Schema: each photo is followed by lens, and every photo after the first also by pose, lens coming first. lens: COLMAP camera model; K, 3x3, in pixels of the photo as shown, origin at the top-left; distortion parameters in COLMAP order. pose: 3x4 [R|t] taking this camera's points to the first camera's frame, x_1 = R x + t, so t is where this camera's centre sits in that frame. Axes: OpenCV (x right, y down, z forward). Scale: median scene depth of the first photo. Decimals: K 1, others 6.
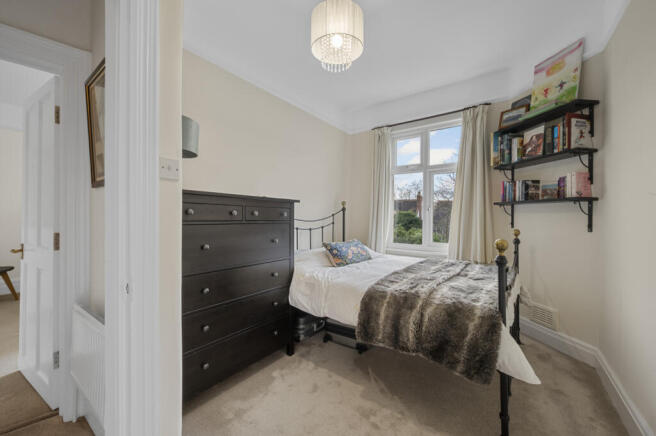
lens RADIAL K [[264.0, 0, 326.9], [0, 264.0, 216.7], [0, 0, 1]] dist [-0.000735, 0.000573]
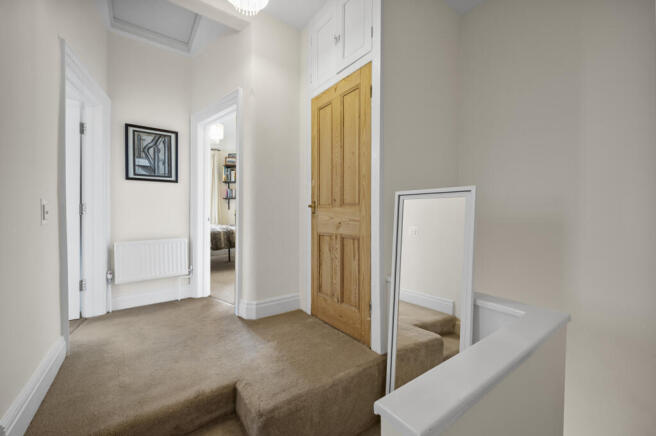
lens RADIAL K [[264.0, 0, 328.2], [0, 264.0, 217.0], [0, 0, 1]] dist [-0.000735, 0.000573]
pose [[0.304943, -0.018190, 0.952197, -1.877214], [0.001156, 0.999824, 0.018729, 0.103474], [-0.952370, -0.004611, 0.304911, -0.786154]]
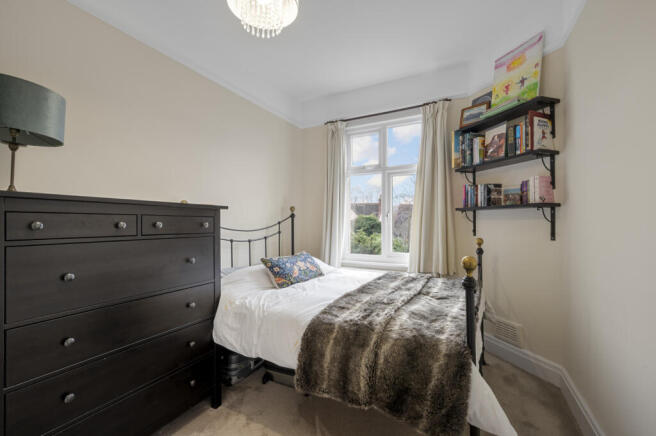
lens RADIAL K [[297.2, 0, 323.3], [0, 297.2, 220.0], [0, 0, 1]] dist [-0.002932, -0.000249]
pose [[0.988841, -0.007255, 0.148799, 0.046482], [0.008747, 0.999918, -0.009374, -0.011474], [-0.148718, 0.010571, 0.988823, 0.090519]]
